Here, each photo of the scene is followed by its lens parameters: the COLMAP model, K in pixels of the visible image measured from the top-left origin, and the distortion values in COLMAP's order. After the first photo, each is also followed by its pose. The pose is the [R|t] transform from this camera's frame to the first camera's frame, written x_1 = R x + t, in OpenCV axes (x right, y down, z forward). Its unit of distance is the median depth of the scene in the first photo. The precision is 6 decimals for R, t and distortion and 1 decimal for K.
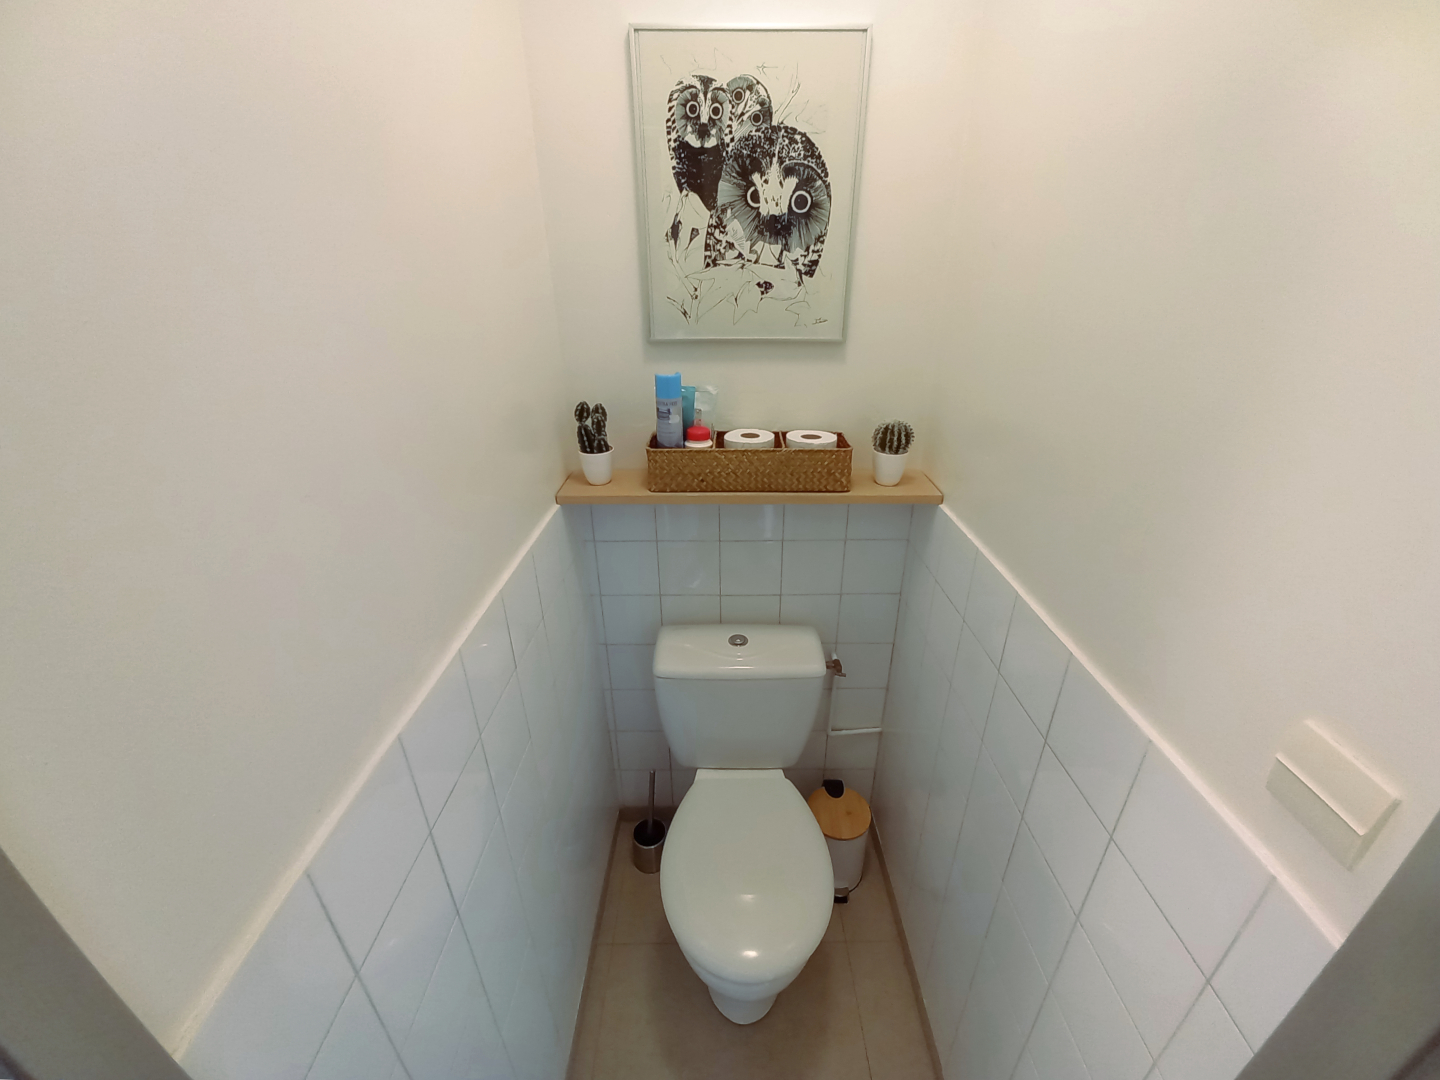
lens RADIAL K [[578.6, 0, 715.7], [0, 578.6, 538.5], [0, 0, 1]] dist [-0.000030, 0.000054]
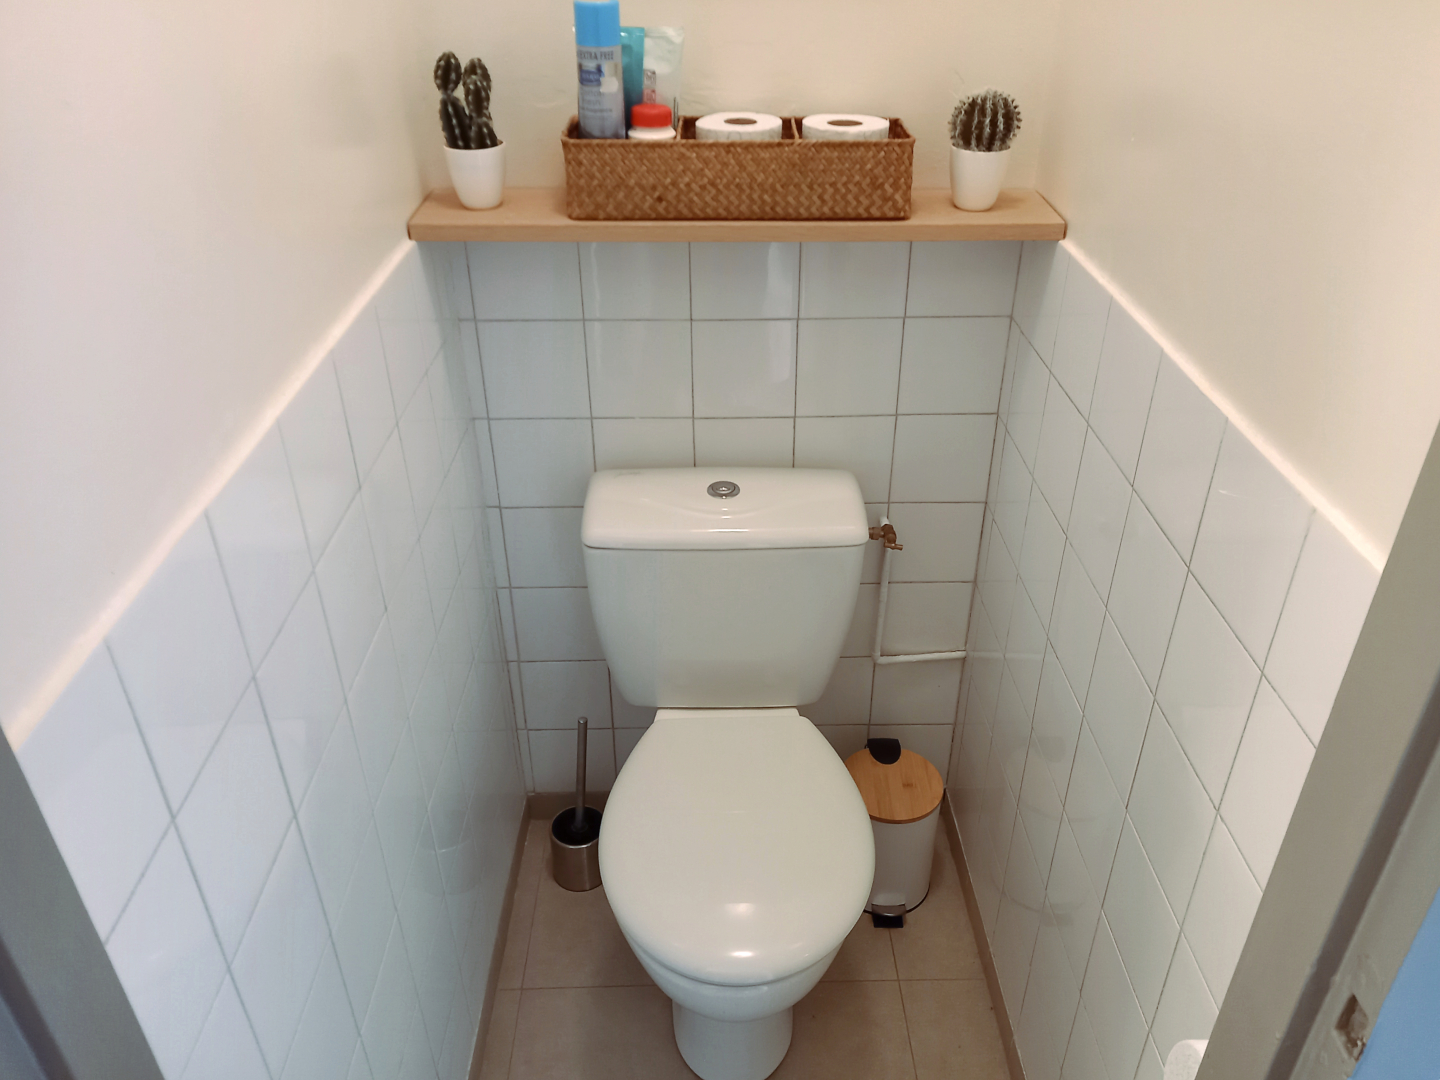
lens RADIAL K [[1110.0, 0, 723.2], [0, 1110.0, 549.3], [0, 0, 1]] dist [0.097857, -0.095515]
pose [[0.999539, -0.008316, 0.029193, 0.005569], [0.004772, 0.992832, 0.119420, 0.116636], [-0.029977, -0.119225, 0.992415, -0.173555]]
